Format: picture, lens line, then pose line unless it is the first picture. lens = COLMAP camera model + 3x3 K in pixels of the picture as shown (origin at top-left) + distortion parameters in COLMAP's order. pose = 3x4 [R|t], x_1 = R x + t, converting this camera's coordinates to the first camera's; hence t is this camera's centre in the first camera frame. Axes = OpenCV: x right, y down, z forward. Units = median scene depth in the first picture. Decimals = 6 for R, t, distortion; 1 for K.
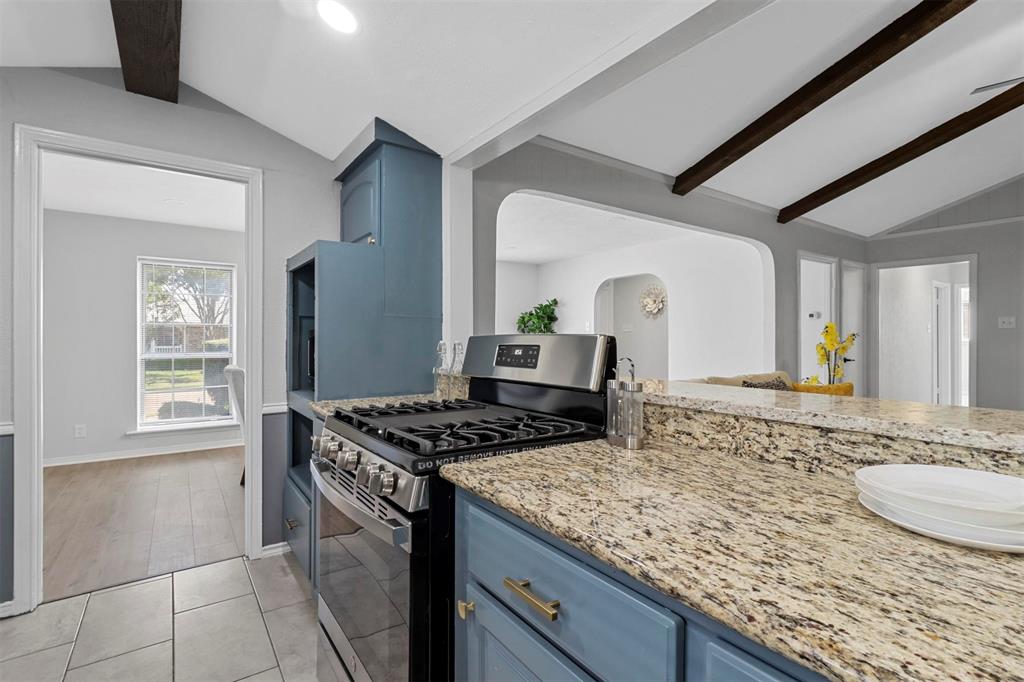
lens RADIAL K [[476.1, 0, 505.2], [0, 476.1, 341.7], [0, 0, 1]] dist [0.005085, 0.000224]
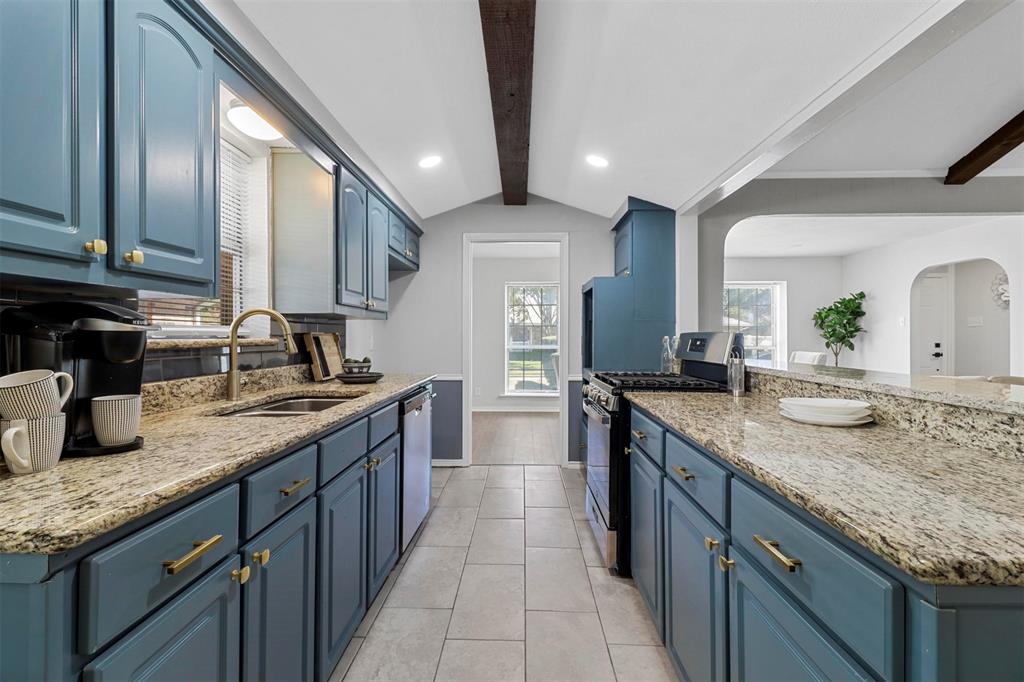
lens RADIAL K [[476.1, 0, 508.1], [0, 476.1, 337.7], [0, 0, 1]] dist [0.005085, 0.000224]
pose [[0.801492, 0.000228, -0.598006, 0.176751], [-0.001572, 0.999997, -0.001726, 0.003361], [0.598004, 0.002323, 0.801490, -0.254503]]
